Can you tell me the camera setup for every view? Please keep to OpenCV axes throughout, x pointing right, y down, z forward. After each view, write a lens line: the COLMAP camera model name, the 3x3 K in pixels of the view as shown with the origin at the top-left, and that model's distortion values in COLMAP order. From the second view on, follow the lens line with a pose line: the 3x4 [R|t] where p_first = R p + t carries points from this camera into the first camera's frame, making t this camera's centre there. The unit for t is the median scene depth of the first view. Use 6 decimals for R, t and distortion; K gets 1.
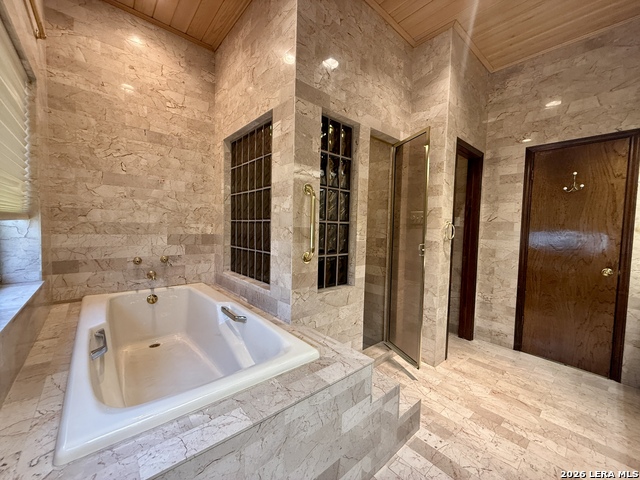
lens RADIAL K [[255.5, 0, 319.0], [0, 255.5, 239.4], [0, 0, 1]] dist [0.008372, -0.000025]
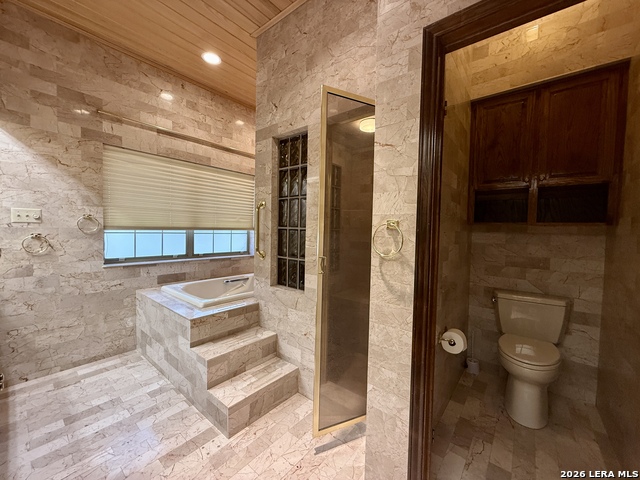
lens RADIAL K [[255.5, 0, 320.0], [0, 255.5, 239.7], [0, 0, 1]] dist [0.008372, -0.000025]
pose [[0.168040, 0.015909, -0.985652, 1.158210], [-0.068155, 0.997665, 0.004483, -0.031429], [0.983421, 0.066423, 0.168732, 0.939453]]
